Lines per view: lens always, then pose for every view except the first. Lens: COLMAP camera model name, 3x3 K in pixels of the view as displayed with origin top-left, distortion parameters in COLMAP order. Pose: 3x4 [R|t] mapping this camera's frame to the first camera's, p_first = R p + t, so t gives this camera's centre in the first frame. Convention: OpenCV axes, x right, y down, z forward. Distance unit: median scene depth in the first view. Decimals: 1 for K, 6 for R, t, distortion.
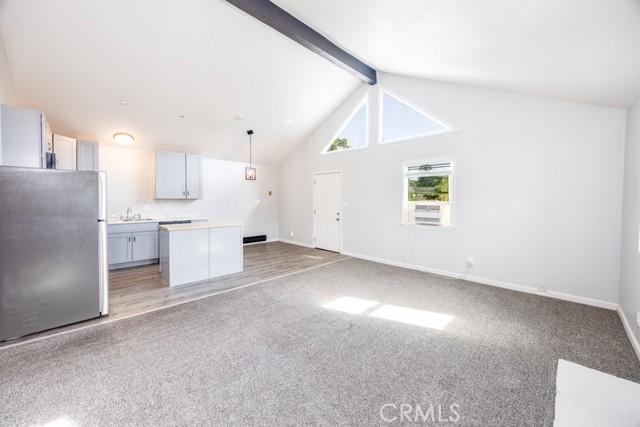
lens RADIAL K [[248.4, 0, 321.4], [0, 248.4, 204.1], [0, 0, 1]] dist [-0.000049, 0.000061]
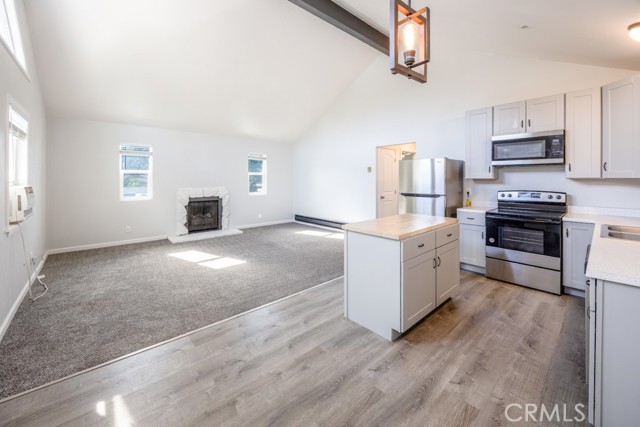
lens RADIAL K [[254.8, 0, 320.6], [0, 254.8, 183.0], [0, 0, 1]] dist [-0.000277, -0.000018]
pose [[-0.998515, -0.008955, 0.053745, -0.328923], [-0.007094, 0.999372, 0.034710, -0.031631], [-0.054022, 0.034277, -0.997951, 1.725502]]
